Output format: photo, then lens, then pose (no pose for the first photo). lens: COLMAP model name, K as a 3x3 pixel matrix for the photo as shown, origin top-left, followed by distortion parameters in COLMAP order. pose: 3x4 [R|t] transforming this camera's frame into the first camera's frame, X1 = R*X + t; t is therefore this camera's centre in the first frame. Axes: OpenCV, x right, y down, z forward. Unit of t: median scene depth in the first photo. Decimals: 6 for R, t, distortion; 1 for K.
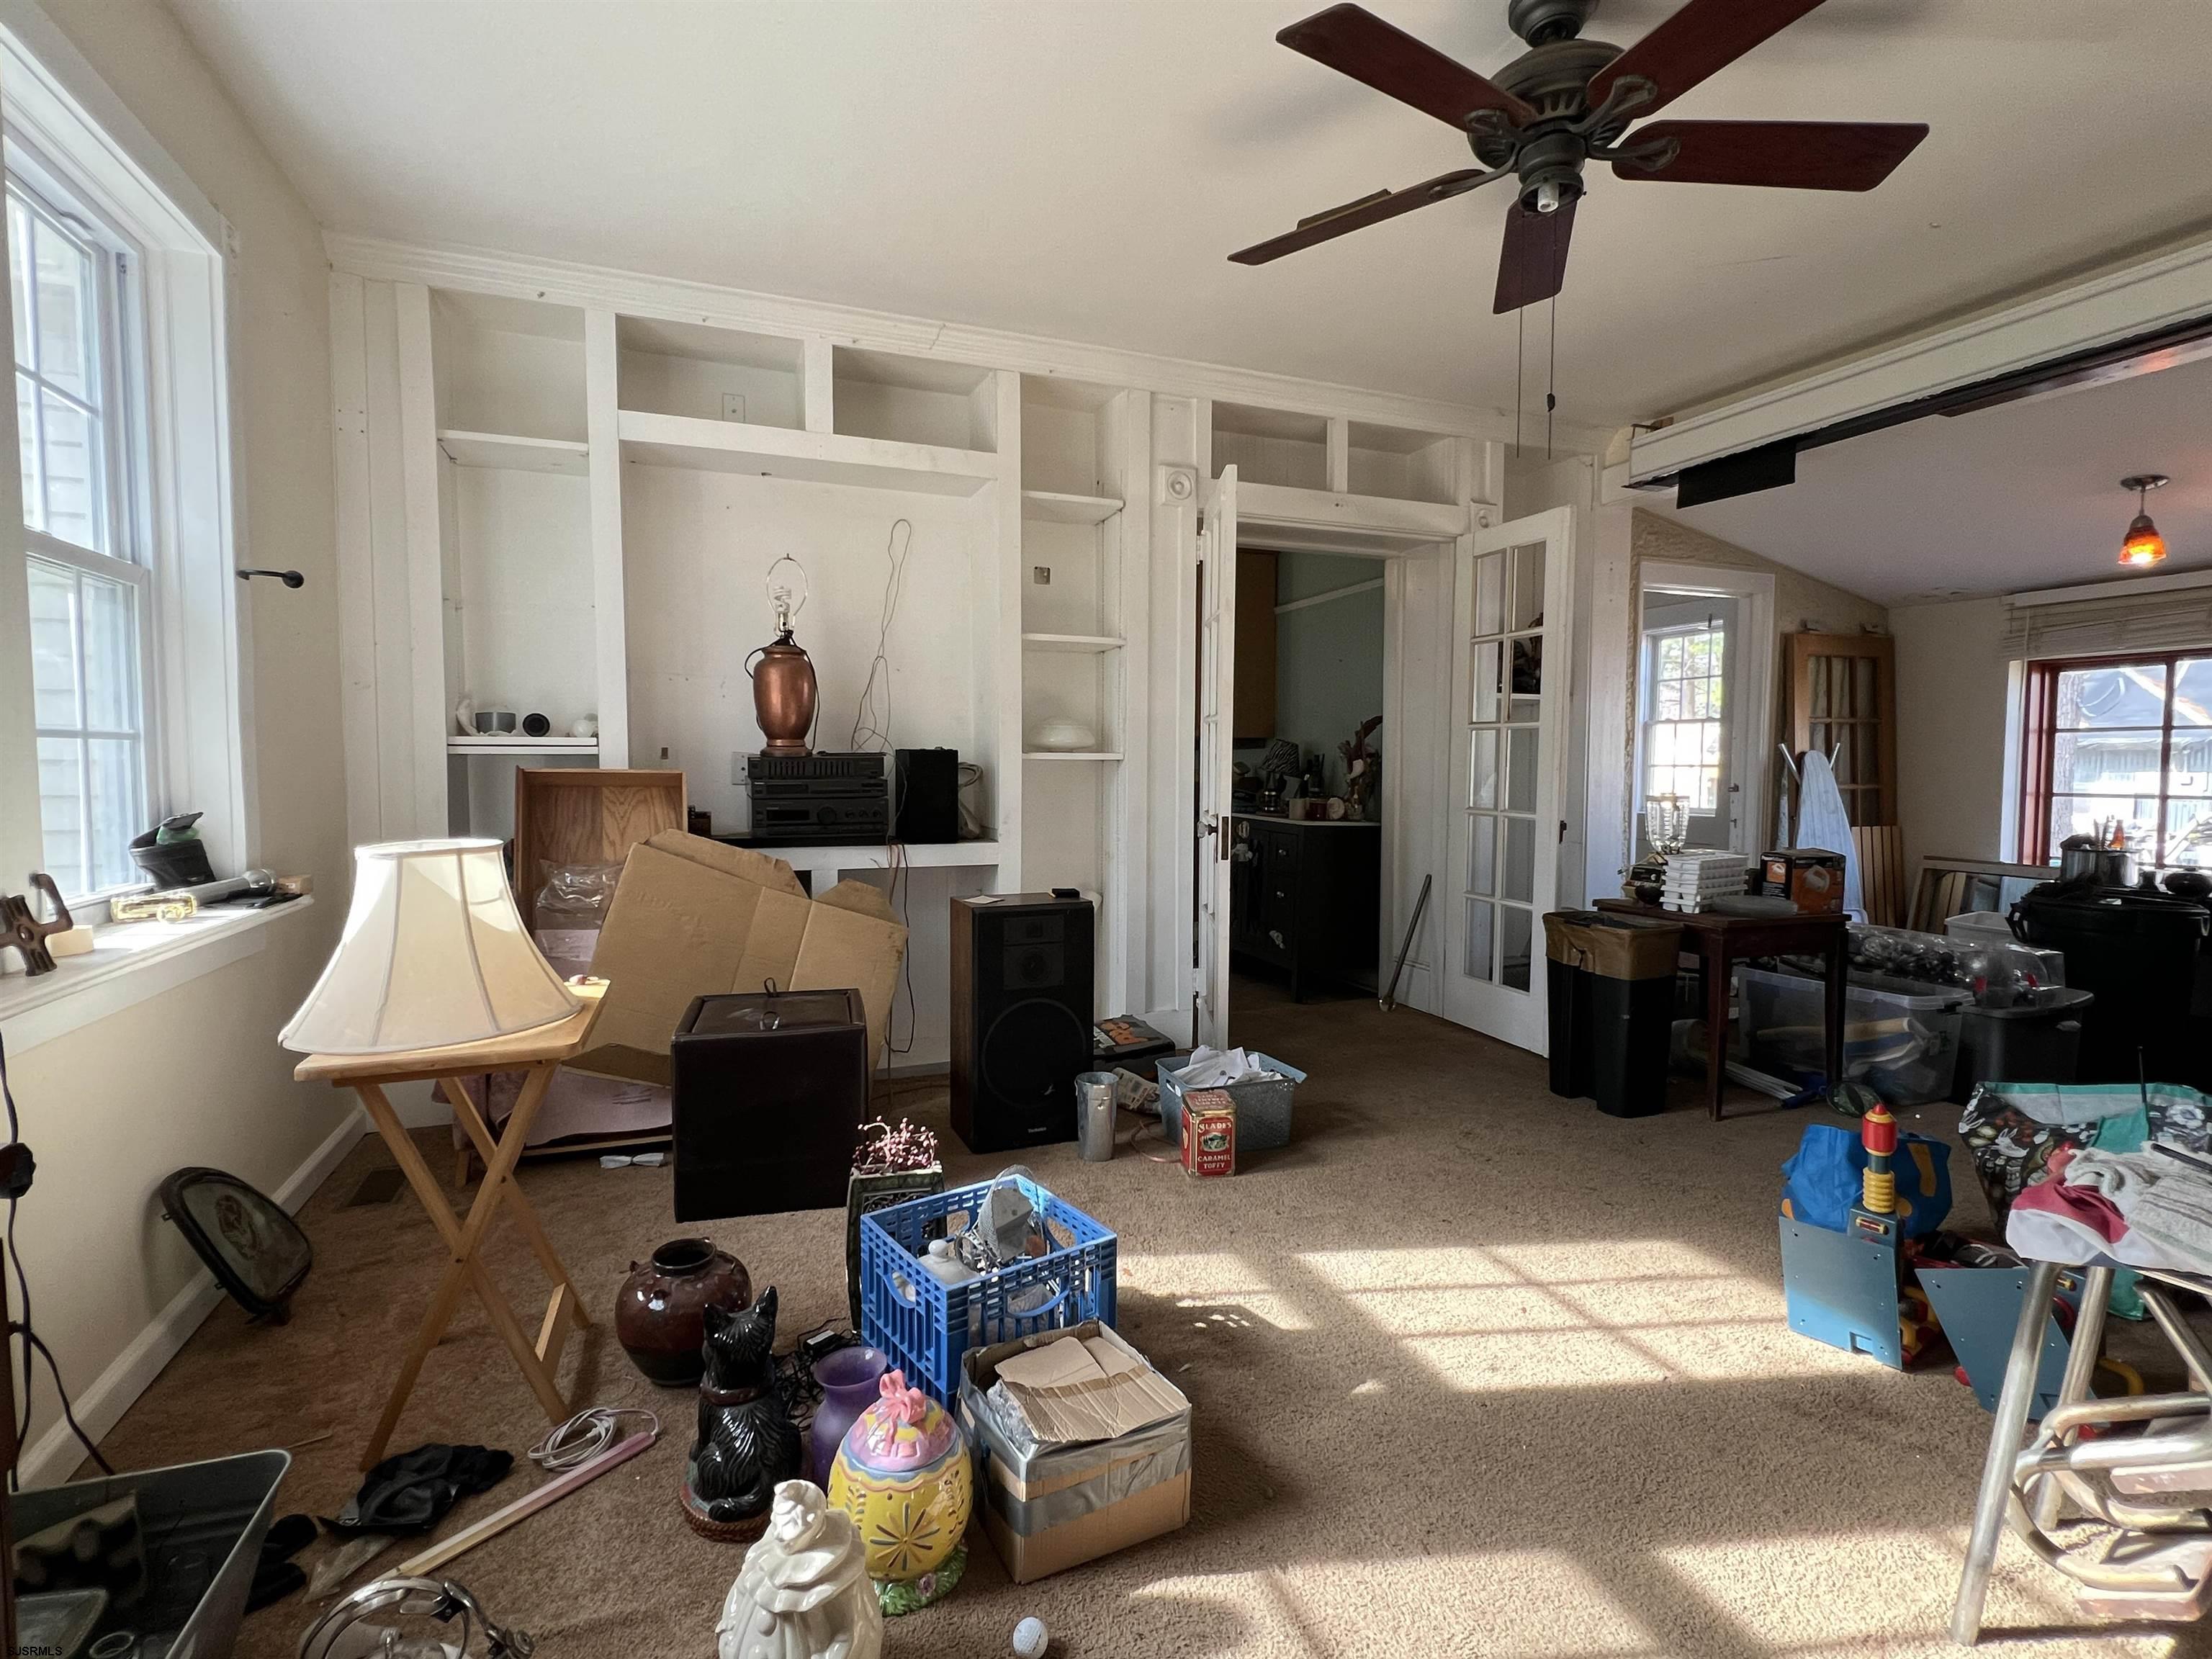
lens RADIAL K [[1047.7, 0, 1098.7], [0, 1047.7, 829.4], [0, 0, 1]] dist [0.001563, 0.000881]
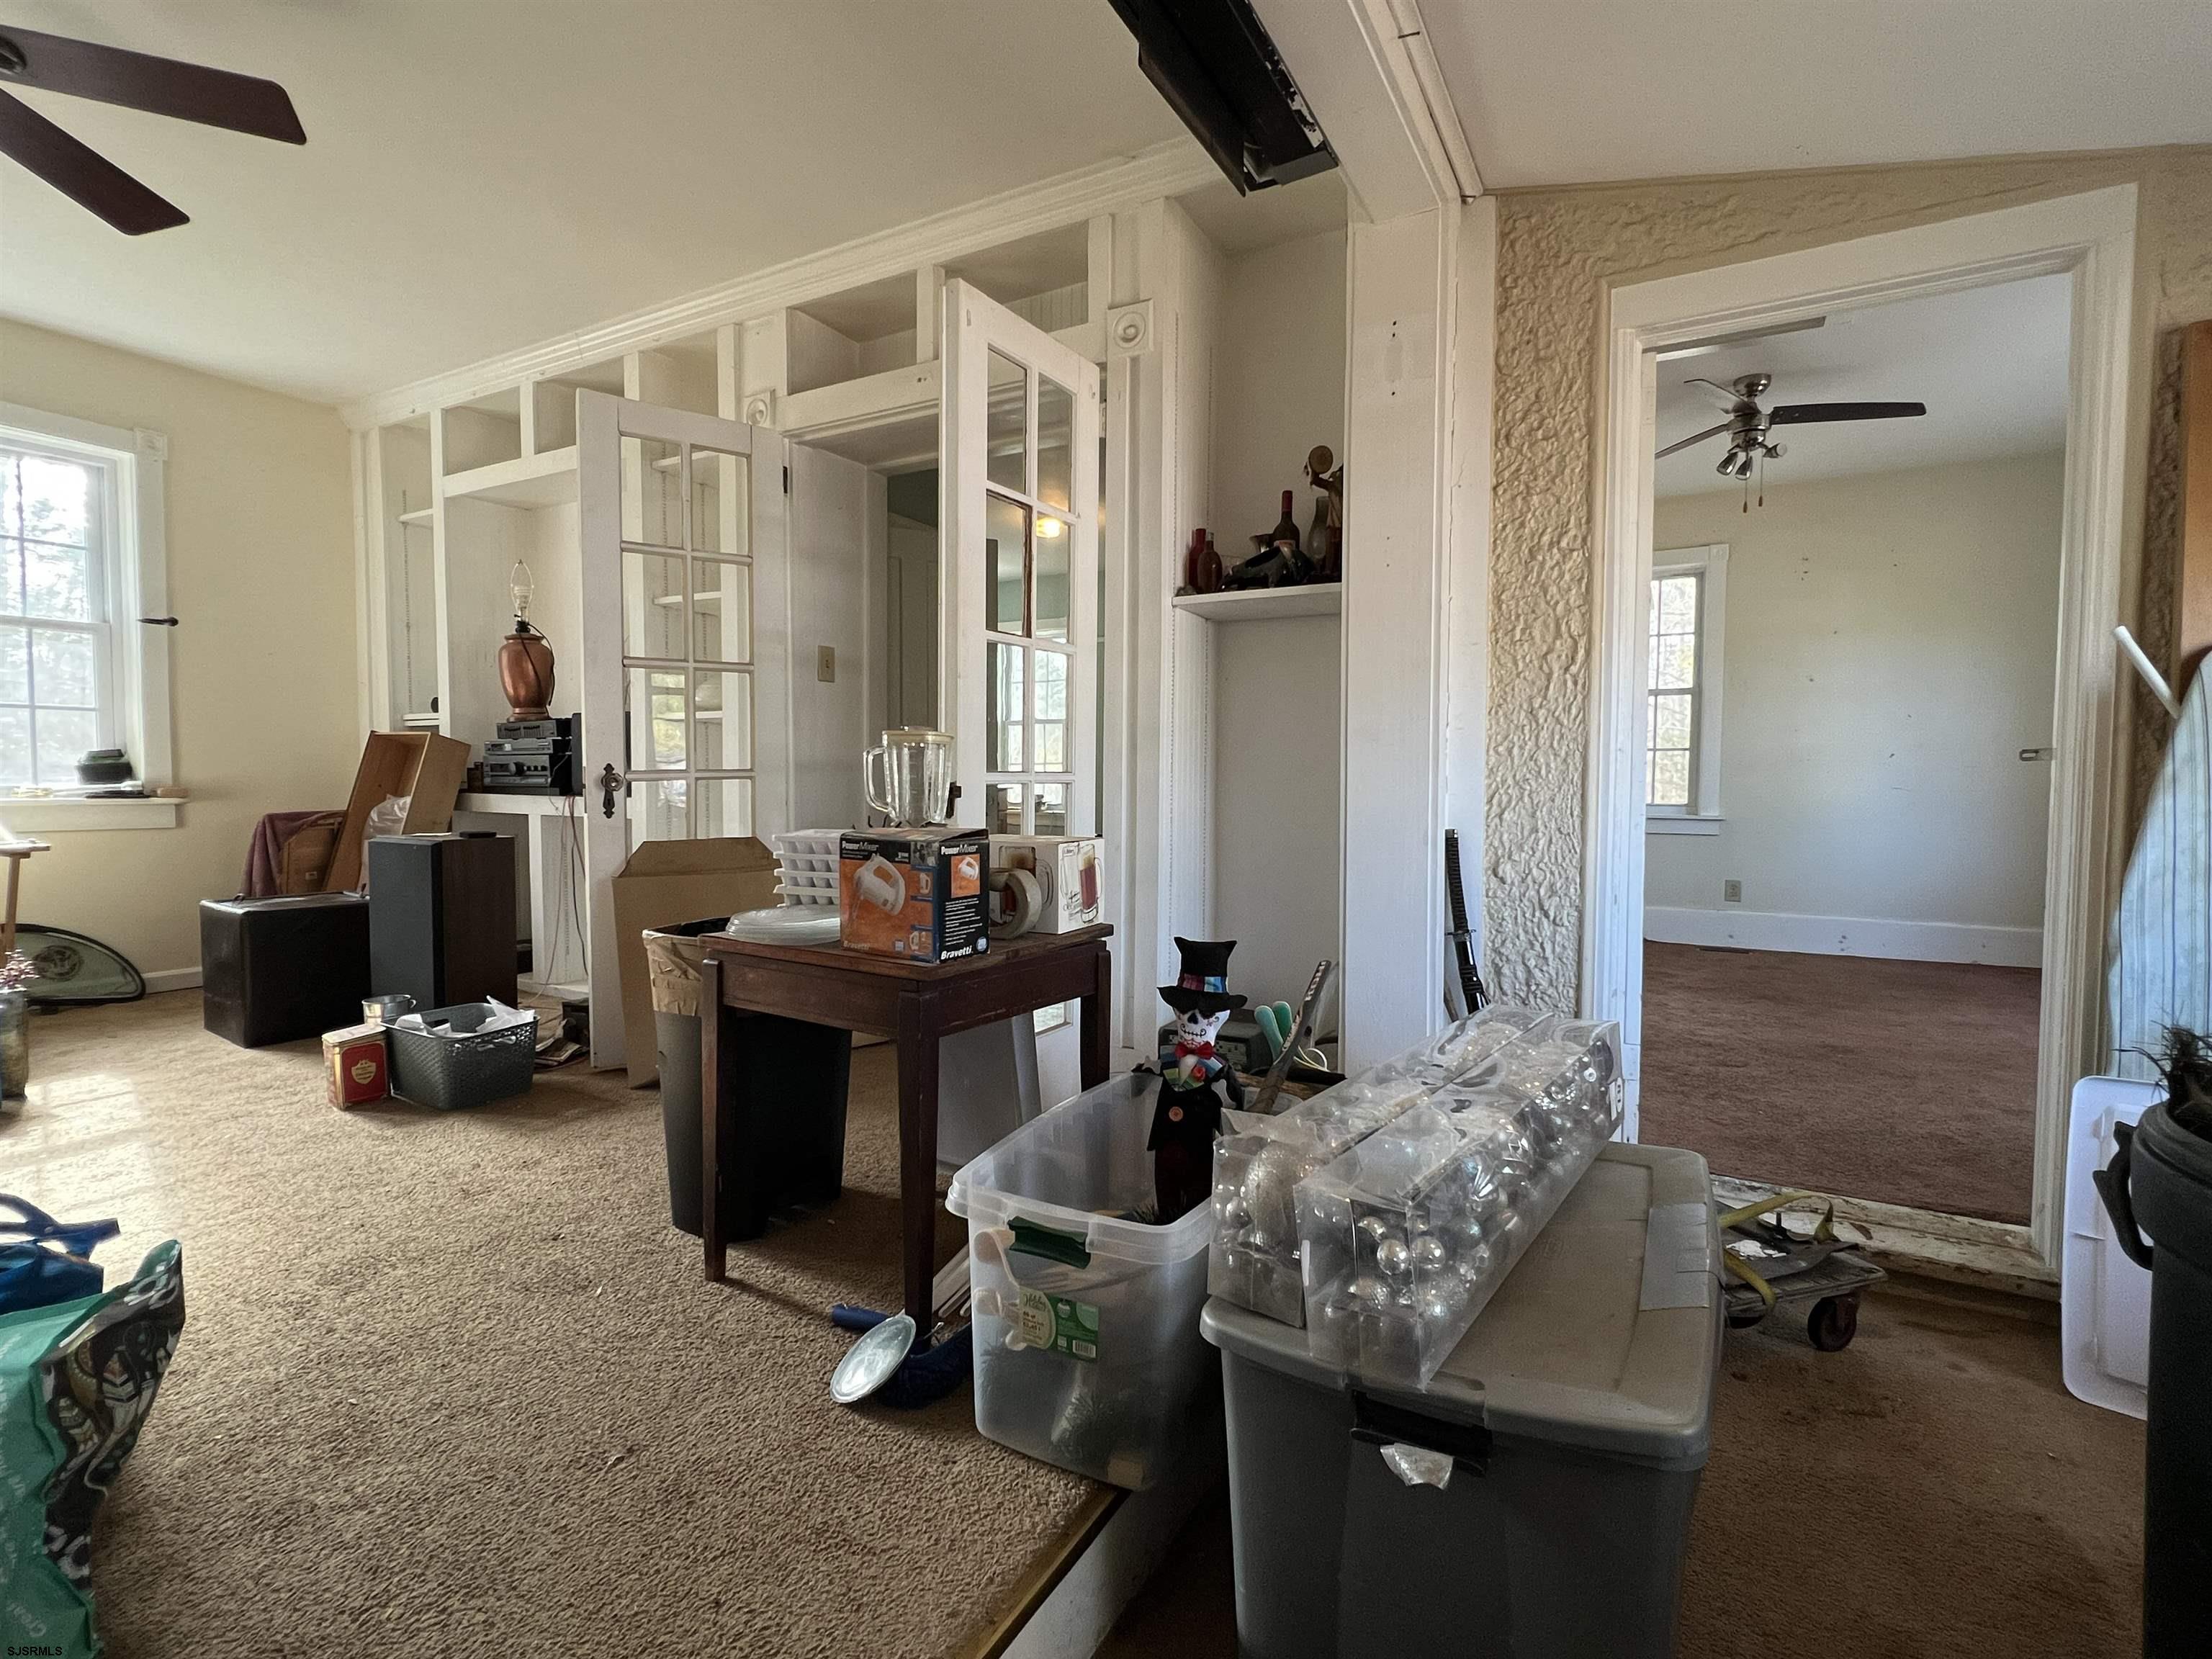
lens RADIAL K [[1047.7, 0, 1098.7], [0, 1047.7, 829.4], [0, 0, 1]] dist [0.001563, 0.000881]
pose [[0.624493, 0.037607, -0.780125, 1.142055], [-0.049604, 0.998733, 0.008438, 0.012402], [0.779454, 0.033428, 0.625567, 0.775742]]
